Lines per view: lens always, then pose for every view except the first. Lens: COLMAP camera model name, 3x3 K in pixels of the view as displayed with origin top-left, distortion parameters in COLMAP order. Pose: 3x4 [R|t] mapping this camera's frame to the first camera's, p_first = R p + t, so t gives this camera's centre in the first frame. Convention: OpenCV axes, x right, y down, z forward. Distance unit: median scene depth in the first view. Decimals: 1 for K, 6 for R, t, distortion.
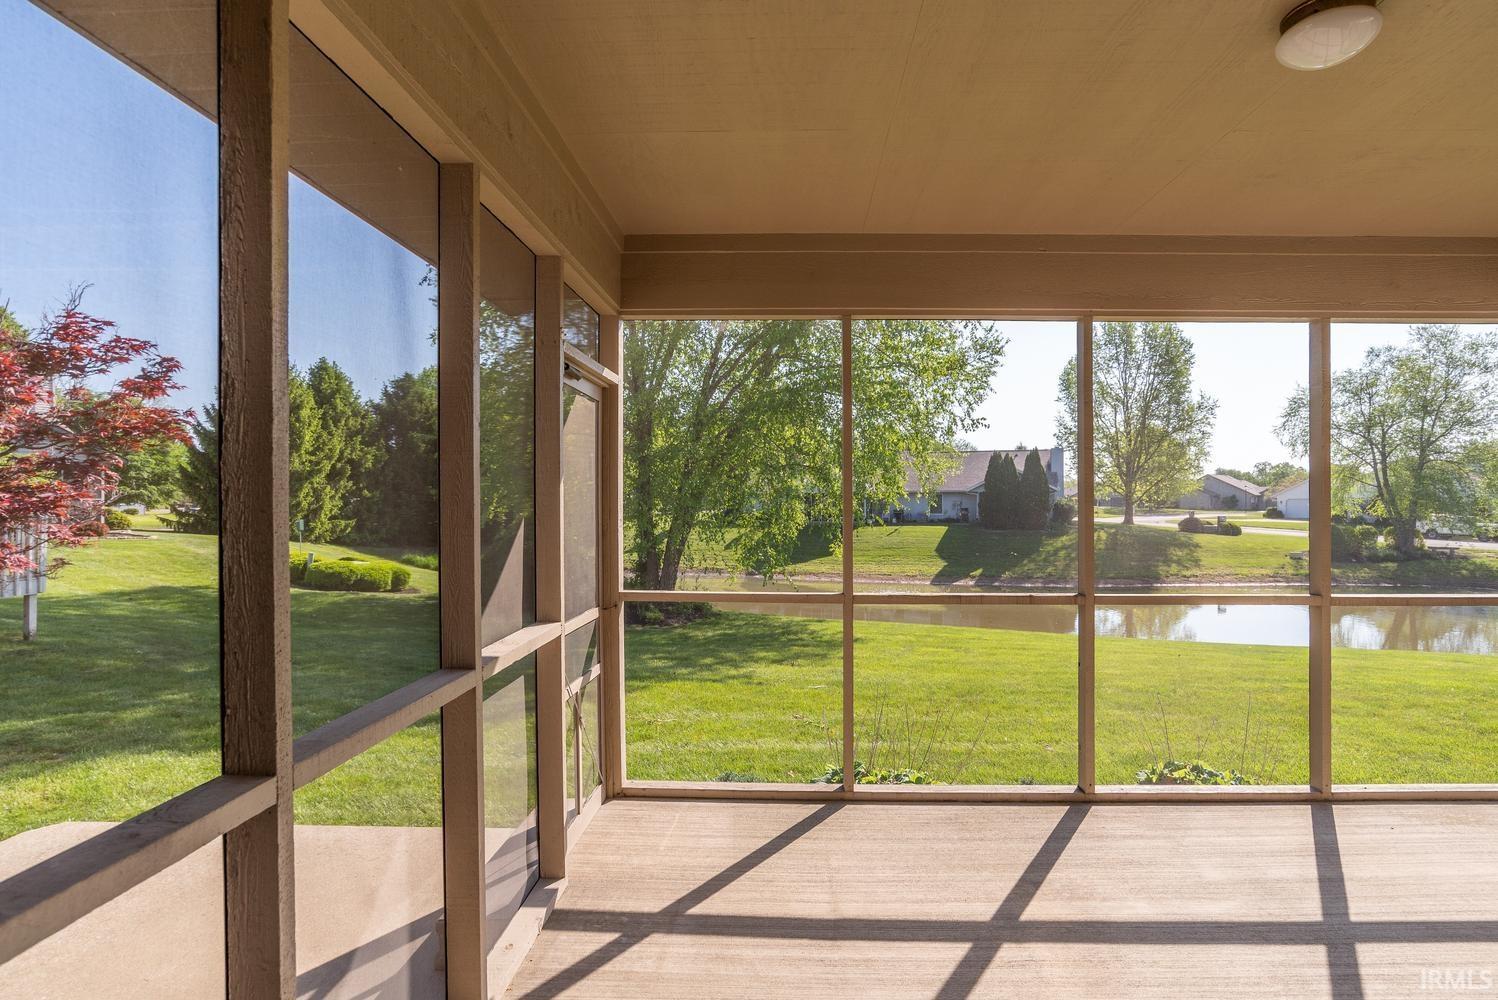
lens RADIAL K [[772.6, 0, 756.3], [0, 772.6, 509.2], [0, 0, 1]] dist [-0.053875, 0.022726]
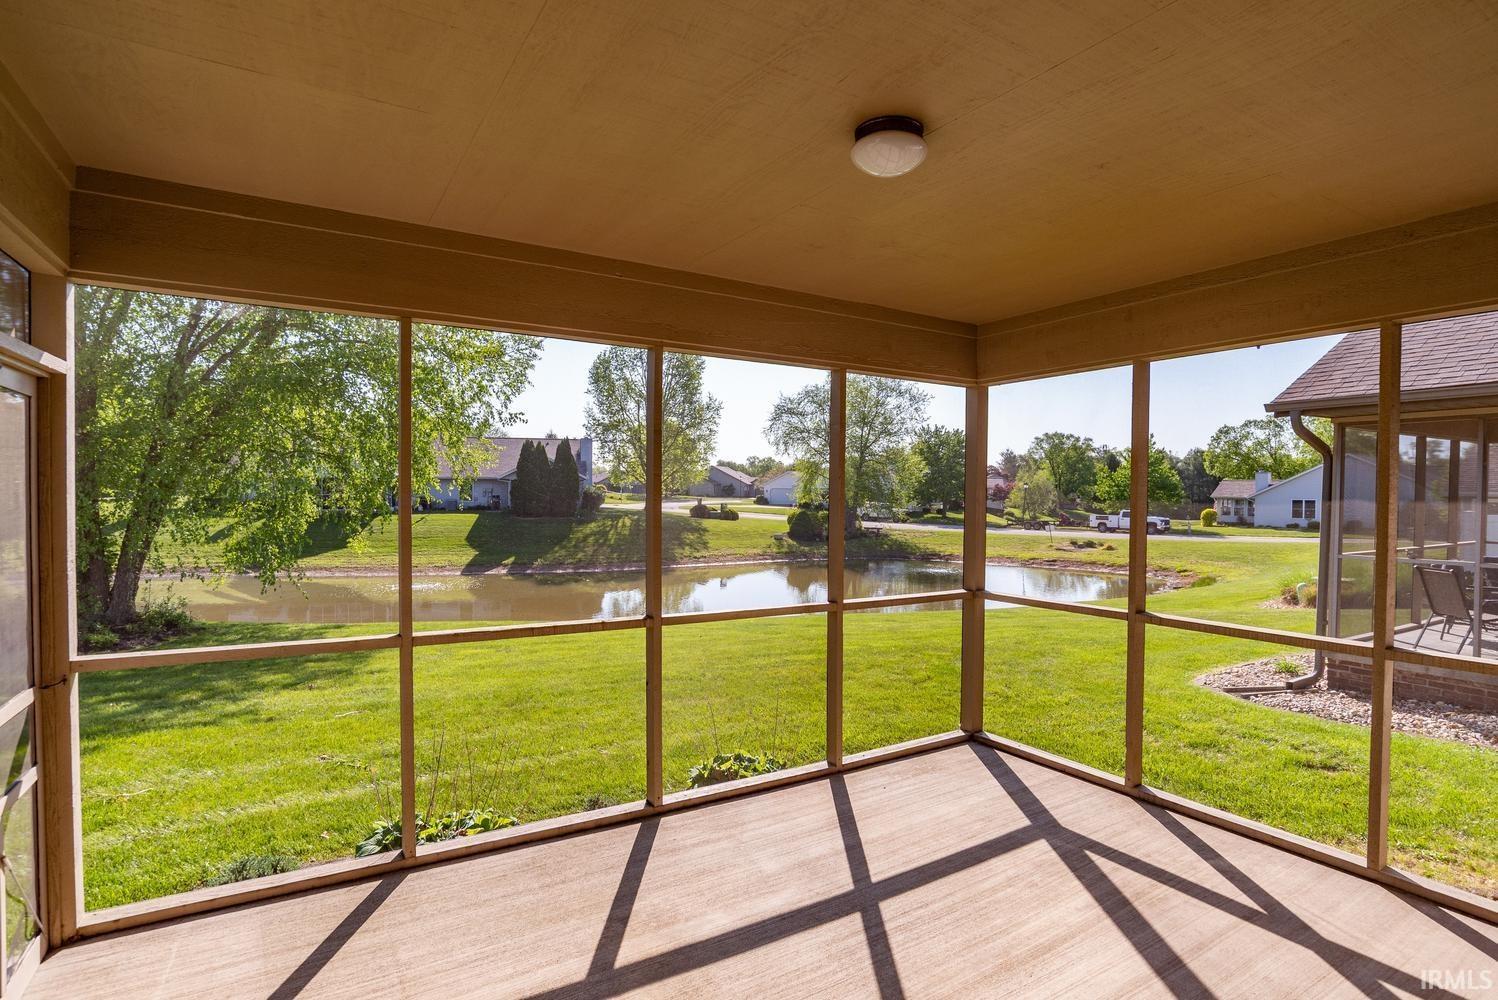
lens RADIAL K [[772.6, 0, 747.9], [0, 772.6, 509.5], [0, 0, 1]] dist [-0.053875, 0.022726]
pose [[0.834605, -0.005007, 0.550826, -0.015006], [-0.005616, 0.999829, 0.017599, -0.022345], [-0.550820, -0.017781, 0.834435, 0.029143]]
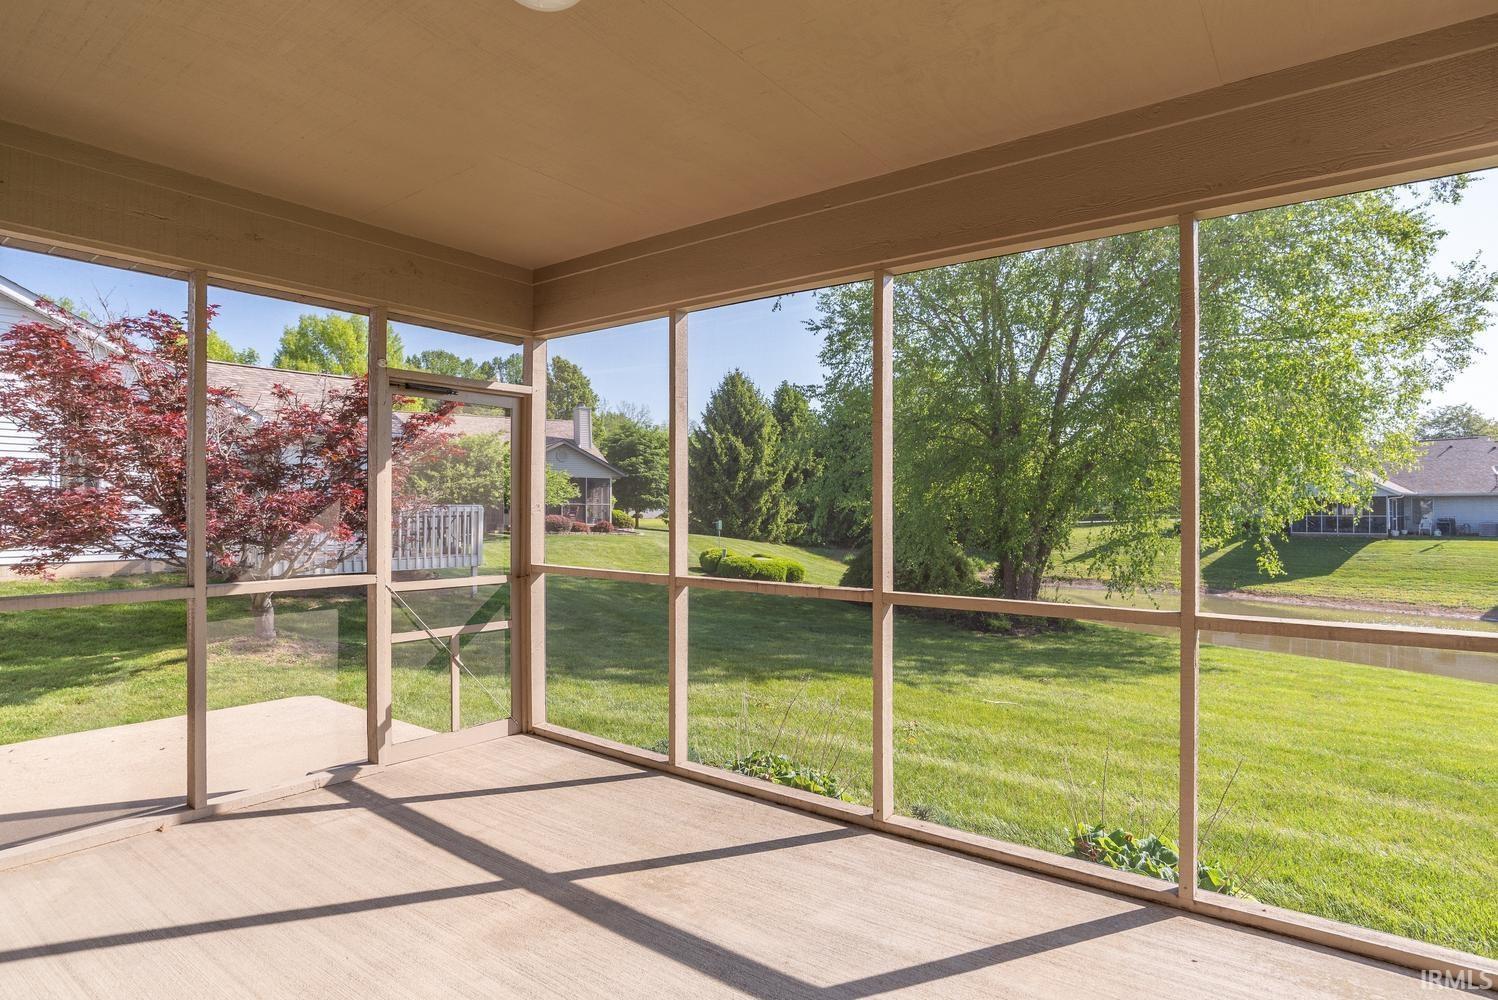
lens RADIAL K [[772.6, 0, 744.2], [0, 772.6, 540.1], [0, 0, 1]] dist [-0.053875, 0.022726]
pose [[0.822891, 0.023654, -0.567706, 0.354991], [-0.005894, 0.999435, 0.033098, 0.010618], [0.568168, -0.023890, 0.822565, 0.087490]]
